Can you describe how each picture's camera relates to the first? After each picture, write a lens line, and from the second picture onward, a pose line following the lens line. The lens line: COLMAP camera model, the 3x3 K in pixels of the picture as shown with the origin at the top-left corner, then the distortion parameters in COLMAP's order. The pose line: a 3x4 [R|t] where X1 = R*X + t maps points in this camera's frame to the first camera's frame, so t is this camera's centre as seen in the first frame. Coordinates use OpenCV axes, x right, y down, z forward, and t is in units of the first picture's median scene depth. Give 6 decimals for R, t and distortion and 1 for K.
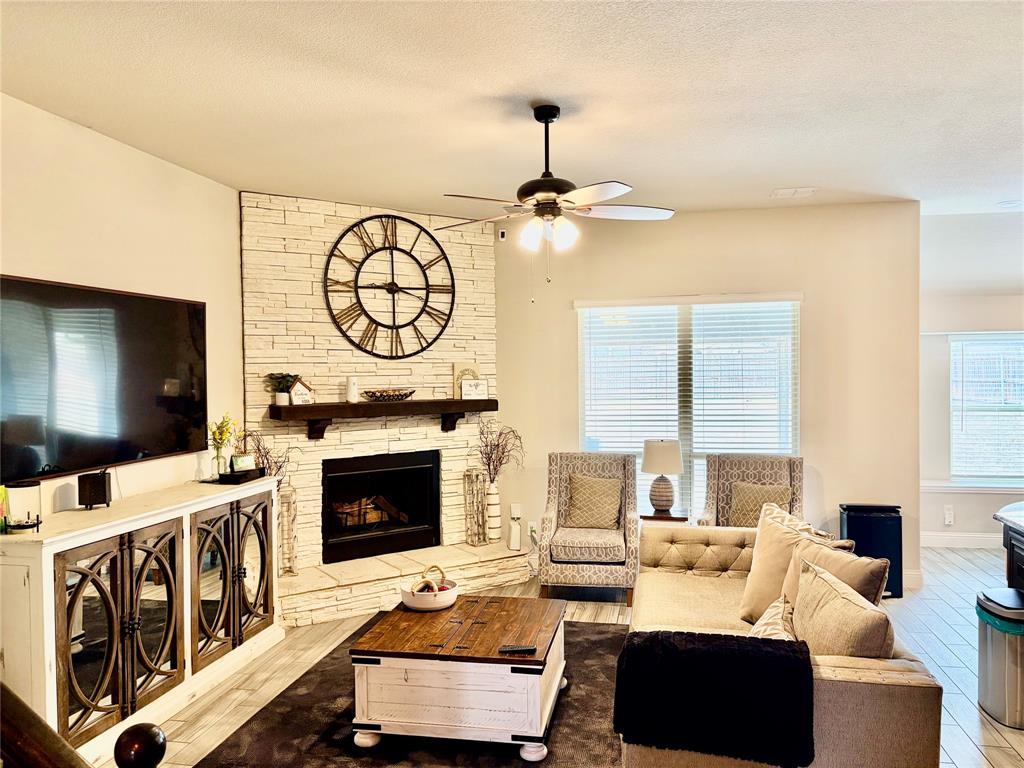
lens RADIAL K [[772.8, 0, 510.3], [0, 772.8, 391.6], [0, 0, 1]] dist [0.065956, -0.070520]
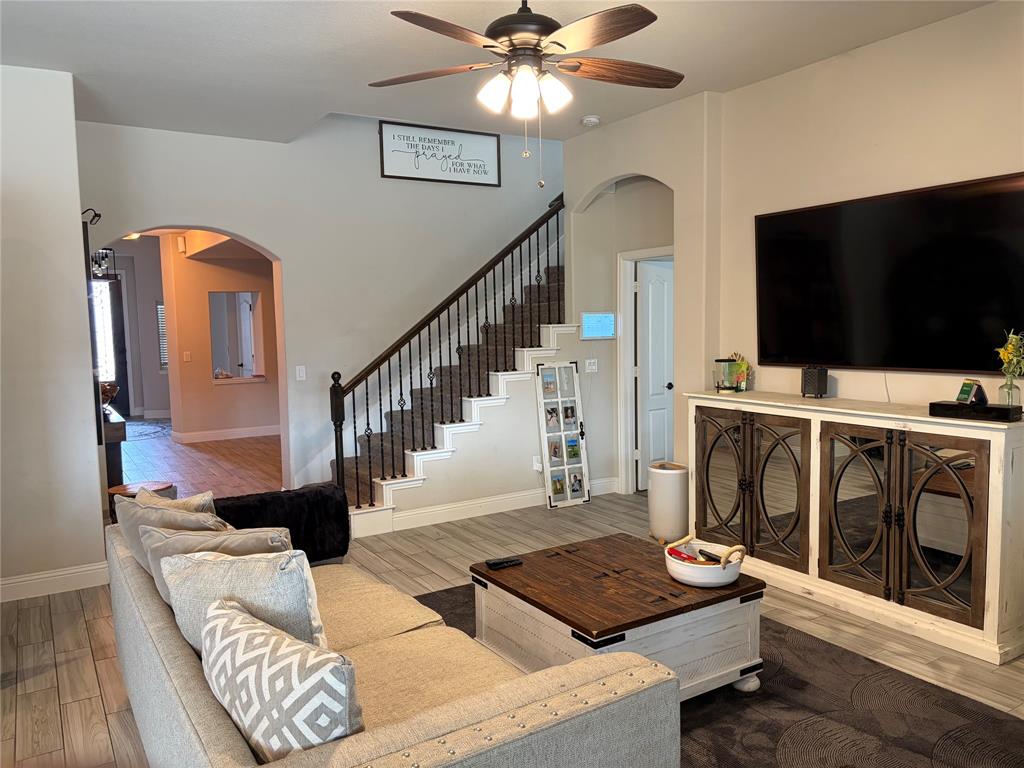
lens RADIAL K [[772.8, 0, 511.4], [0, 772.8, 387.2], [0, 0, 1]] dist [0.065956, -0.070520]
pose [[-0.732820, 0.086502, -0.674902, 0.378486], [0.012901, 0.993474, 0.113325, -0.003442], [0.680301, 0.074340, -0.729153, 0.991779]]
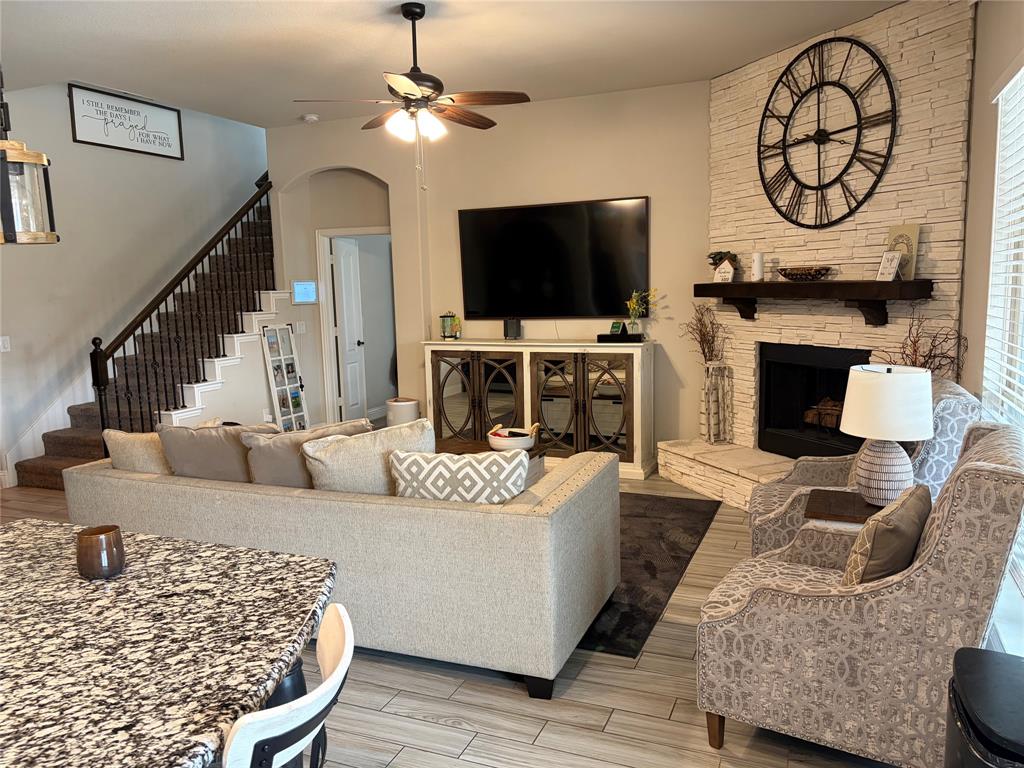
lens RADIAL K [[772.8, 0, 518.5], [0, 772.8, 378.4], [0, 0, 1]] dist [0.065956, -0.070520]
pose [[-0.198191, 0.135376, -0.970770, 0.723585], [0.001679, 0.990461, 0.137780, -0.000033], [0.980162, 0.025677, -0.196528, 0.867721]]
